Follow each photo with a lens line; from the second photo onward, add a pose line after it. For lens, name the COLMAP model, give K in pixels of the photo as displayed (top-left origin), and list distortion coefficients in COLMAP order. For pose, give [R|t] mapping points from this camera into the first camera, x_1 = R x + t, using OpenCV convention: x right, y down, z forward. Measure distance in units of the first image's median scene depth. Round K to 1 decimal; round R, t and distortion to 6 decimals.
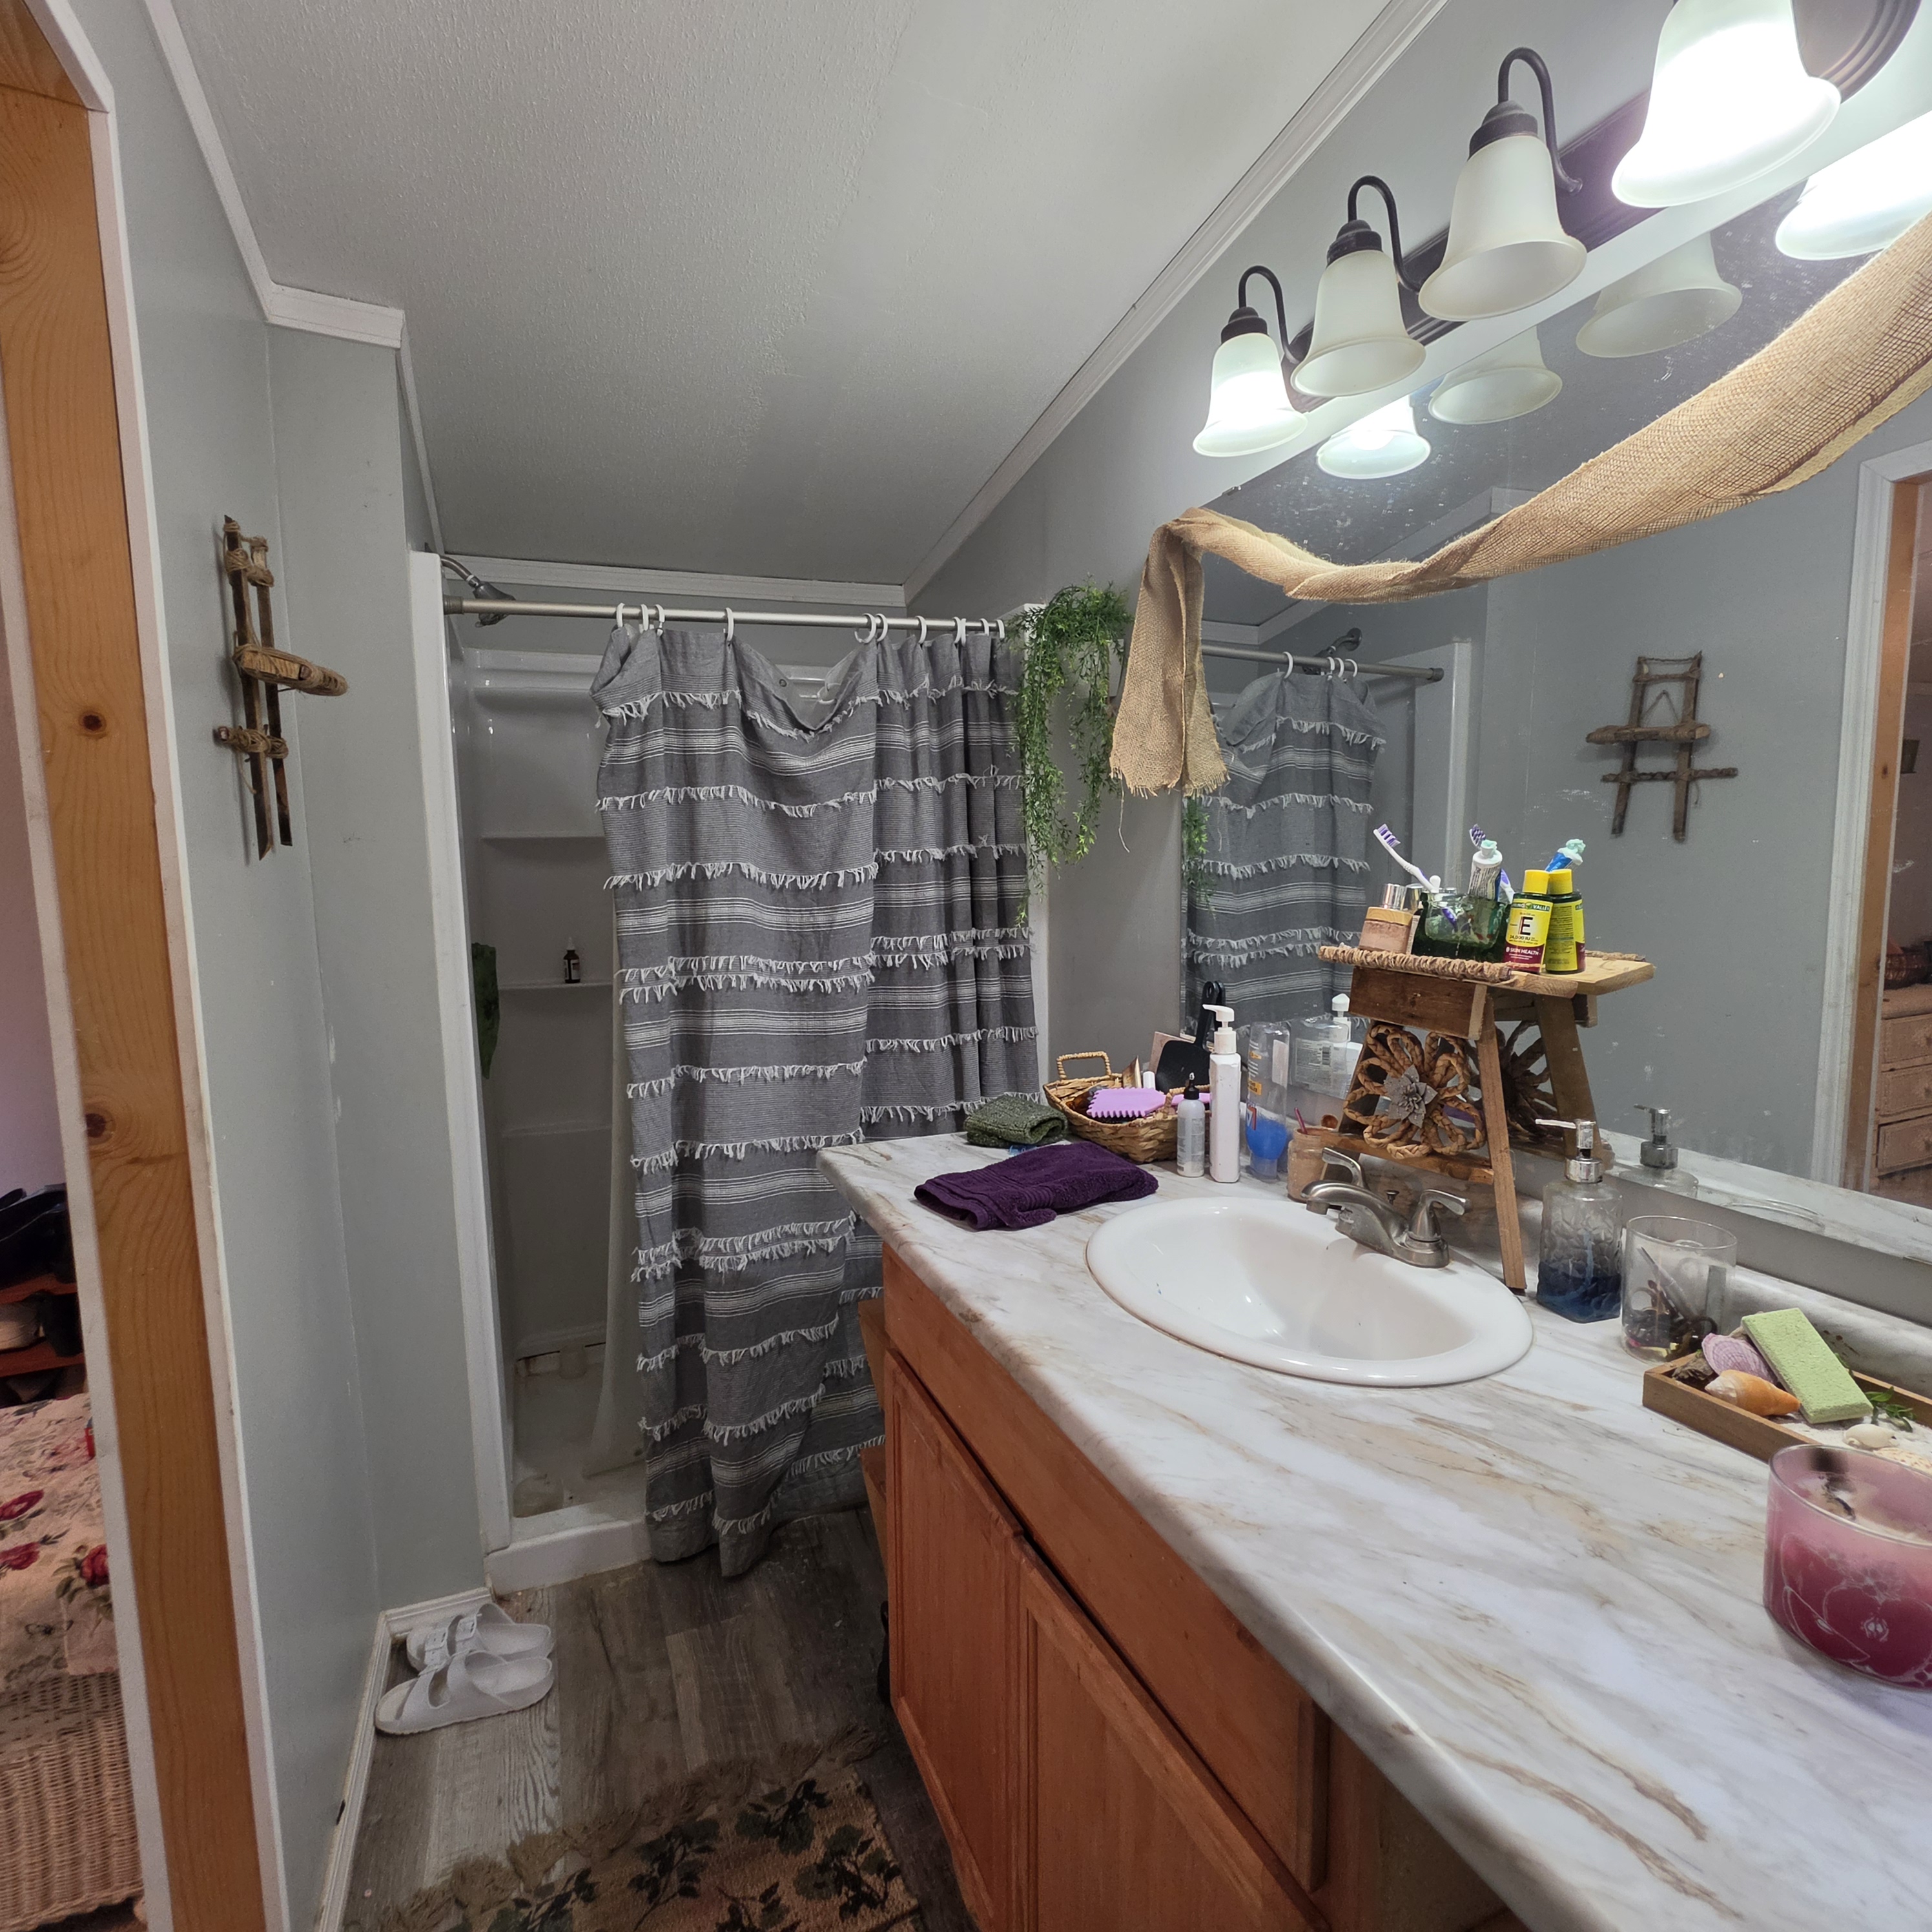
lens RADIAL K [[1034.9, 0, 958.8], [0, 1034.9, 974.0], [0, 0, 1]] dist [-0.003702, 0.000572]
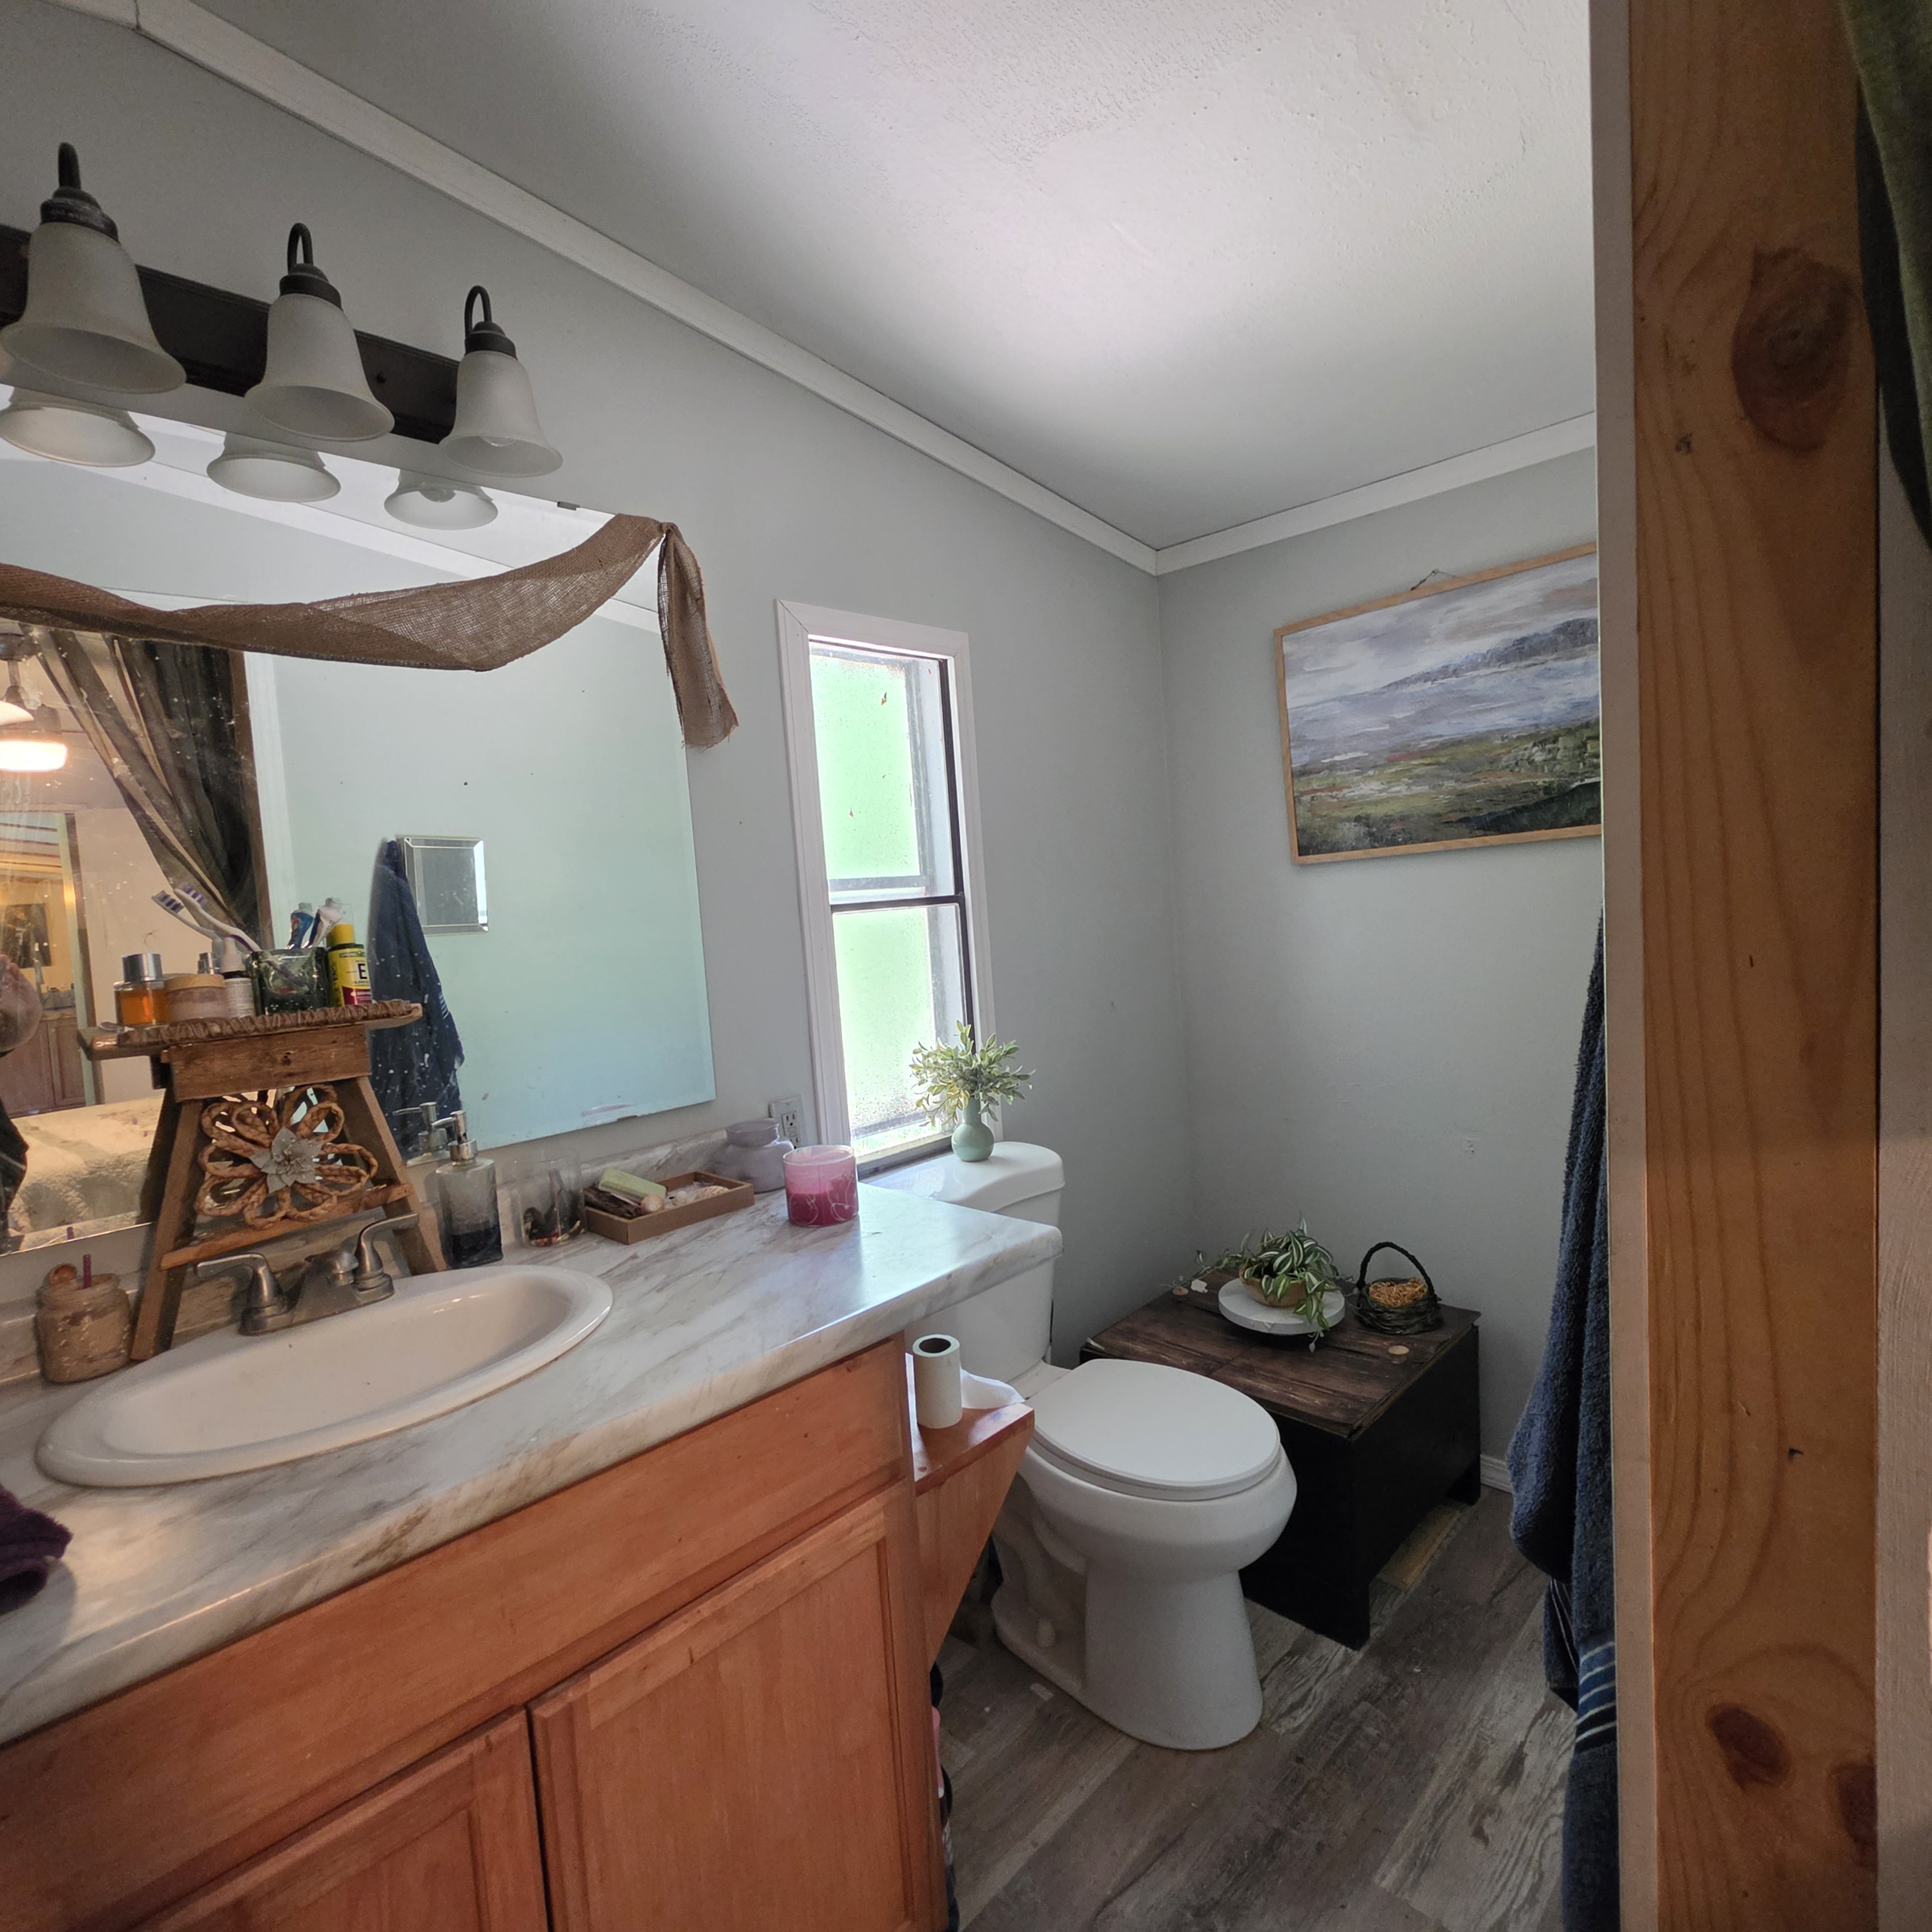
lens RADIAL K [[1034.9, 0, 958.8], [0, 1034.9, 974.0], [0, 0, 1]] dist [-0.003702, 0.000572]
pose [[-0.389823, -0.030161, 0.920396, -1.045837], [0.169861, 0.979959, 0.104055, -0.074771], [-0.905089, 0.196903, -0.376887, 1.120957]]
